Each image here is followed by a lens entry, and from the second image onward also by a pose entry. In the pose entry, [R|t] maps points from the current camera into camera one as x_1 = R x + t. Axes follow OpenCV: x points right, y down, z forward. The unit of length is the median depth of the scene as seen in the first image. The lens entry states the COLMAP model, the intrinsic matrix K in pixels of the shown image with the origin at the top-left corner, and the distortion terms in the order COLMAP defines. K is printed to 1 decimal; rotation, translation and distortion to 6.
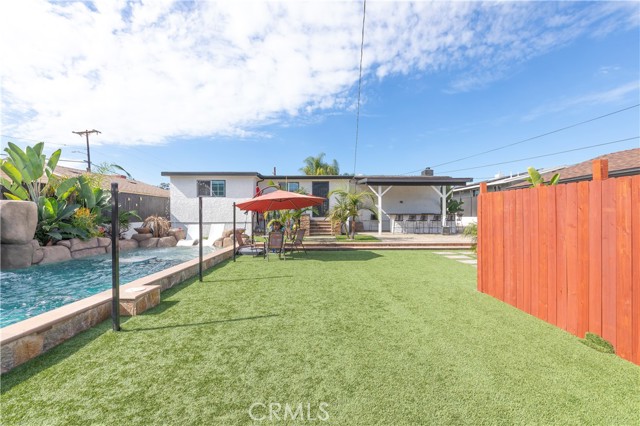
lens RADIAL K [[275.6, 0, 320.0], [0, 275.6, 213.0], [0, 0, 1]] dist [0.001009, -0.000706]
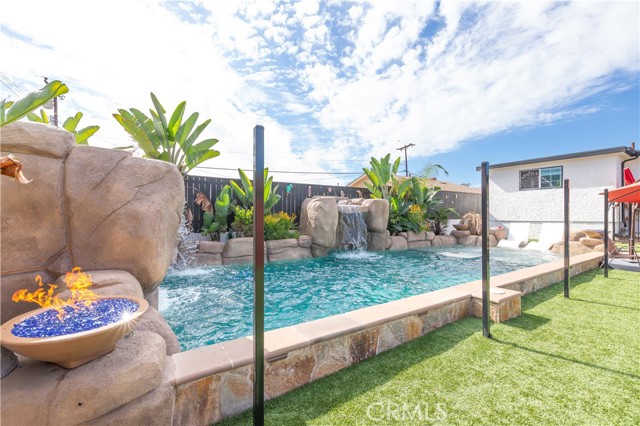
lens RADIAL K [[275.6, 0, 320.0], [0, 275.6, 213.0], [0, 0, 1]] dist [0.001009, -0.000706]
pose [[0.548274, -0.004210, -0.836288, -0.128183], [0.002026, 0.999991, -0.003706, 0.020521], [0.836296, 0.000338, 0.548277, 0.045321]]
